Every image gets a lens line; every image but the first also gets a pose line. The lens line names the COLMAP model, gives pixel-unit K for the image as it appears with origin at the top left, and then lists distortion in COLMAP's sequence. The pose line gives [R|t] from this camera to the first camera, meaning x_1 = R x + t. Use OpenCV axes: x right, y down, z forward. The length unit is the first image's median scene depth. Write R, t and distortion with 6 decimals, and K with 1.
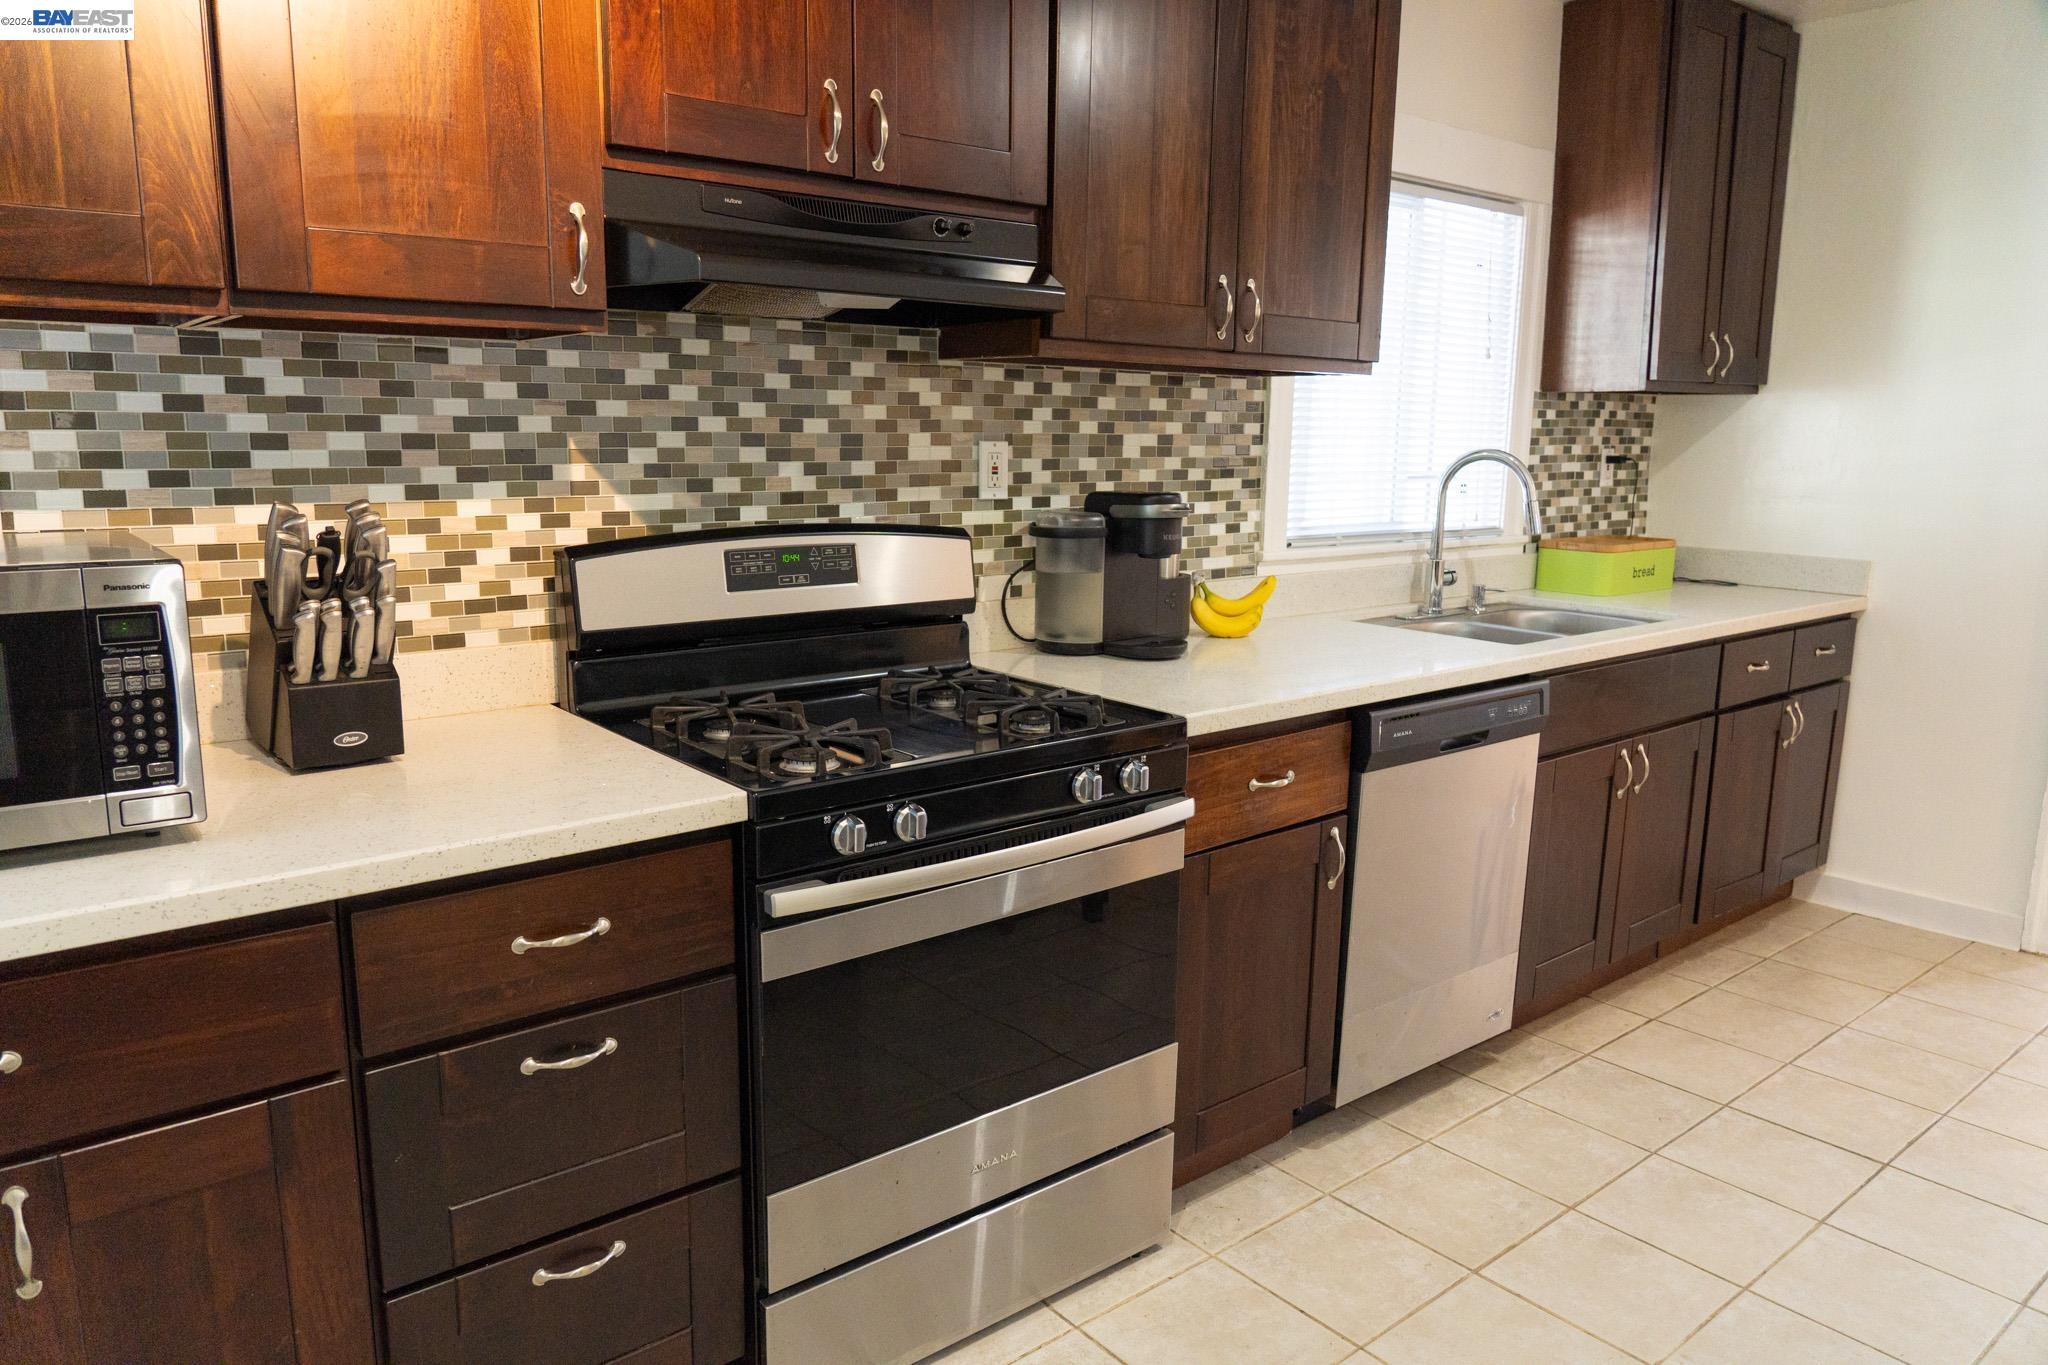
lens RADIAL K [[1393.0, 0, 1021.9], [0, 1393.0, 685.8], [0, 0, 1]] dist [-0.026964, 0.010318]
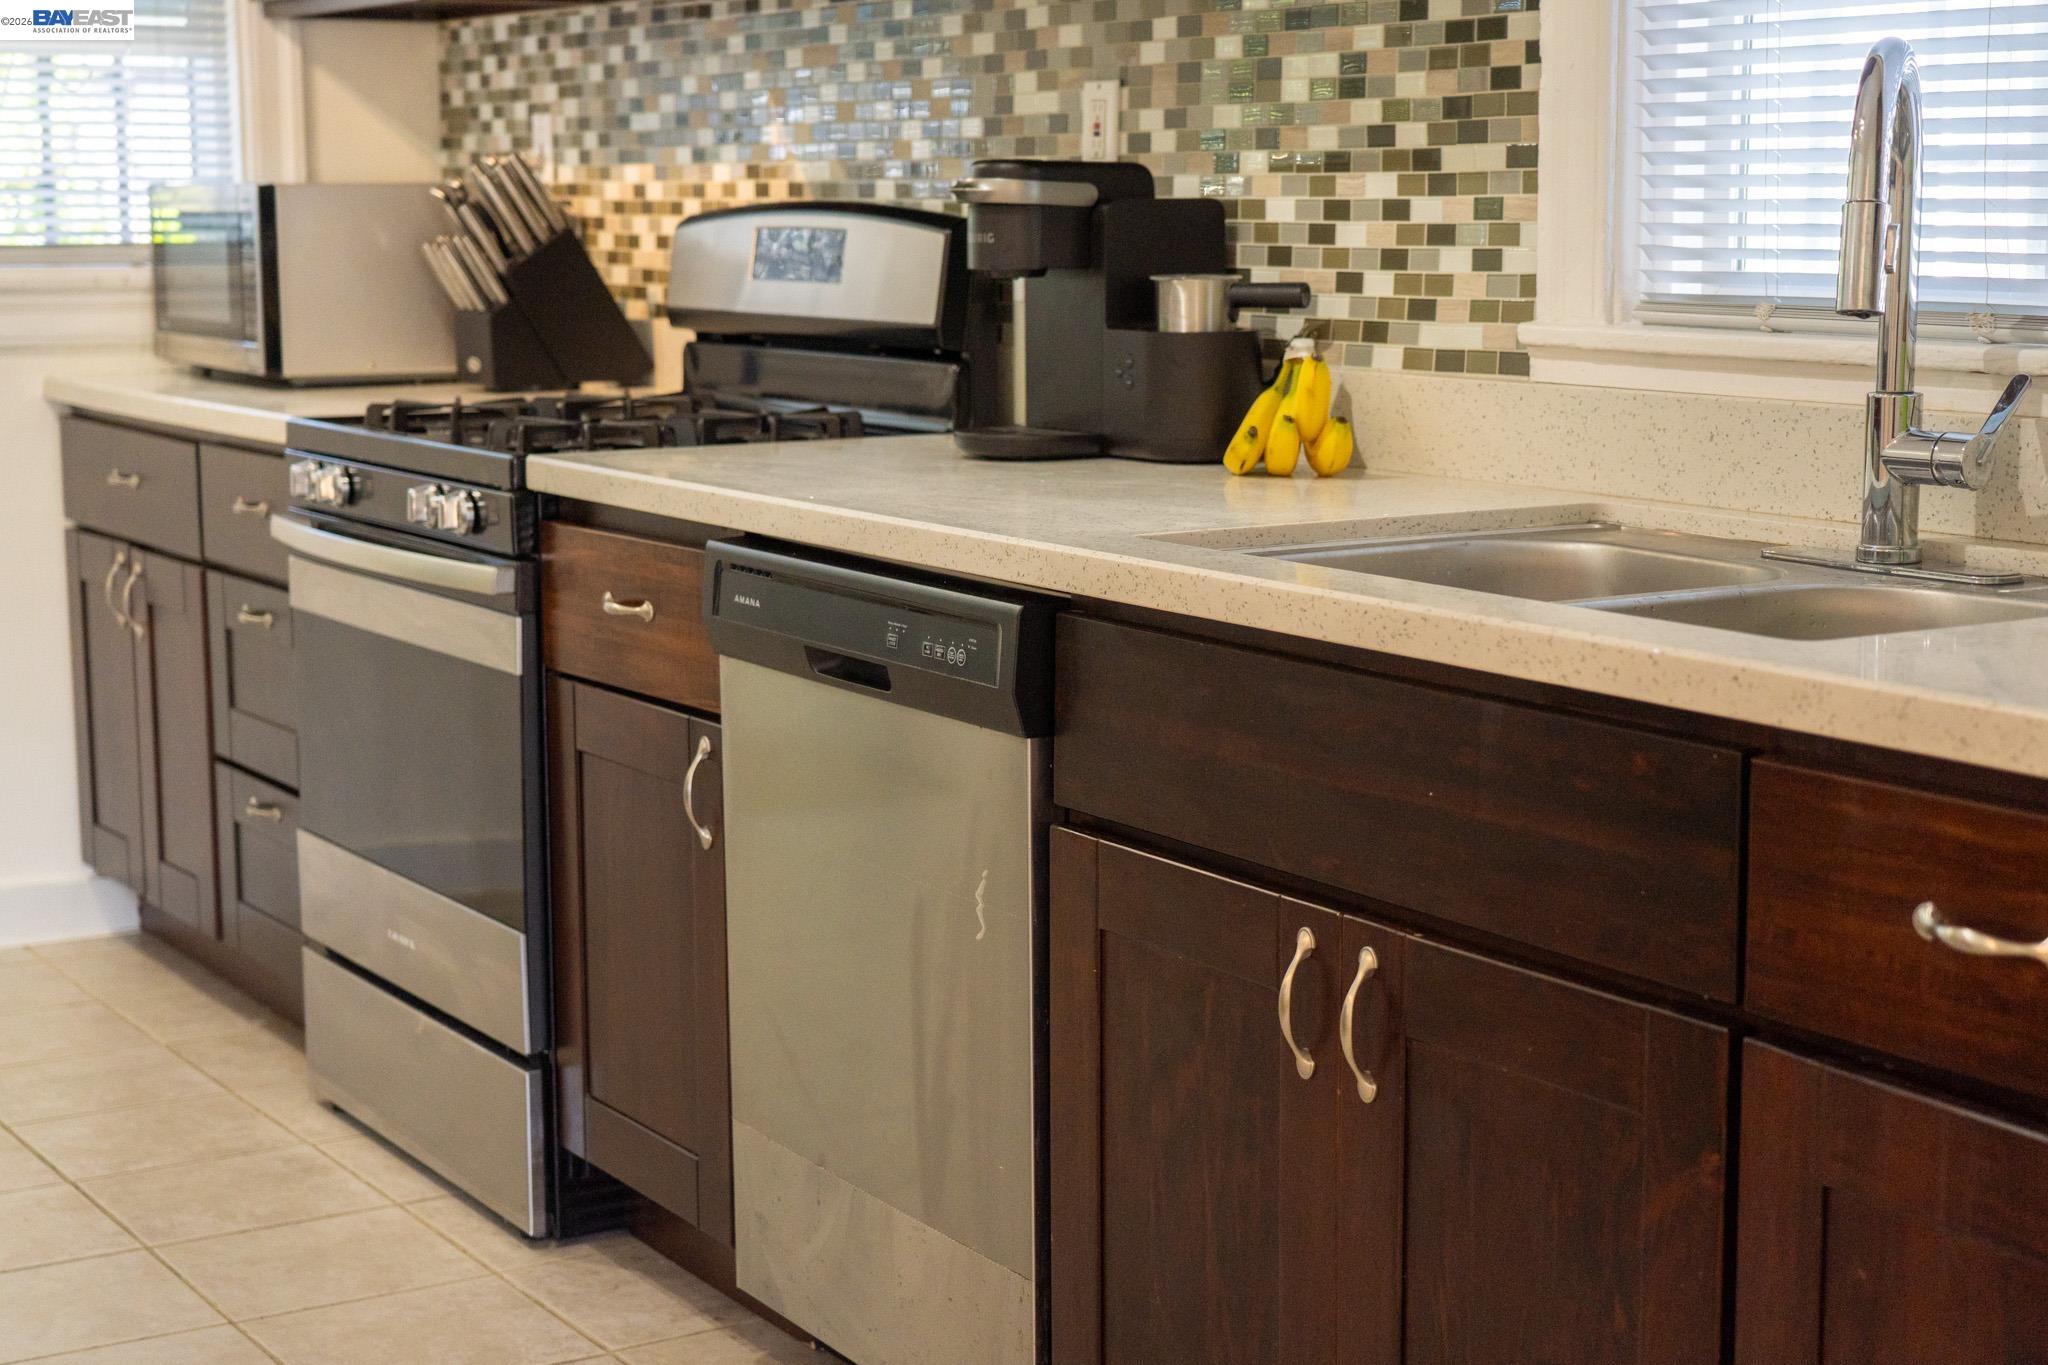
lens RADIAL K [[3353.4, 0, 1028.0], [0, 3353.4, 693.1], [0, 0, 1]] dist [0.042608, 0.000000]
pose [[-0.139376, 0.135078, -0.980983, 1.485568], [-0.182208, 0.970239, 0.159486, -0.150802], [0.973332, 0.200971, -0.110616, 1.229403]]
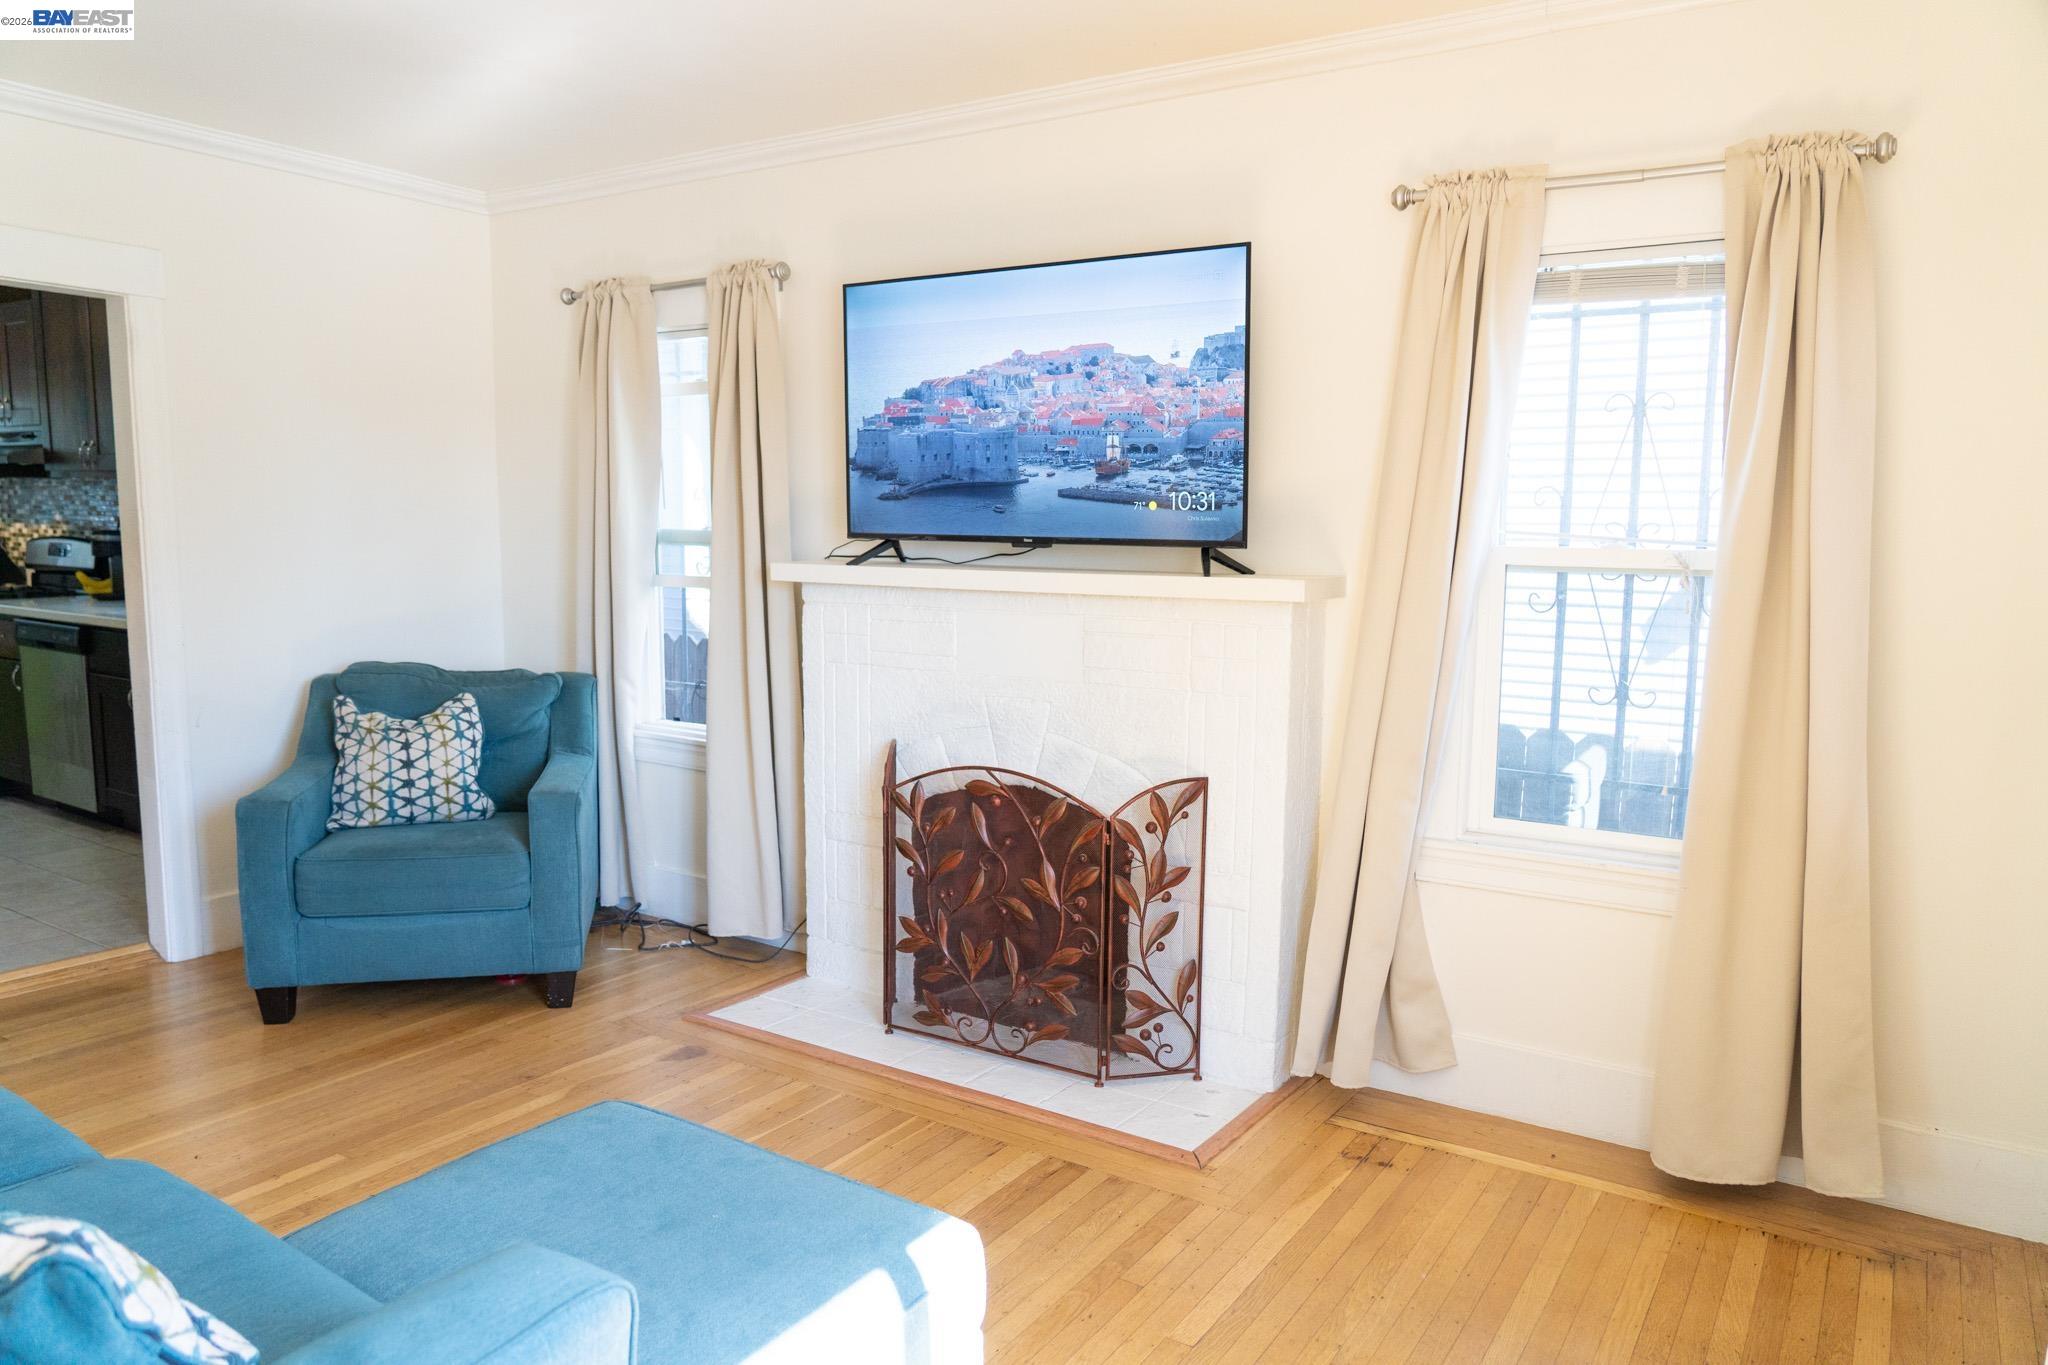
lens RADIAL K [[1393.0, 0, 1009.2], [0, 1393.0, 679.5], [0, 0, 1]] dist [-0.026964, 0.010318]
pose [[0.300838, 0.110043, -0.947305, 2.904467], [-0.183887, 0.981373, 0.055603, -0.312125], [0.935779, 0.157470, 0.315470, 1.794885]]
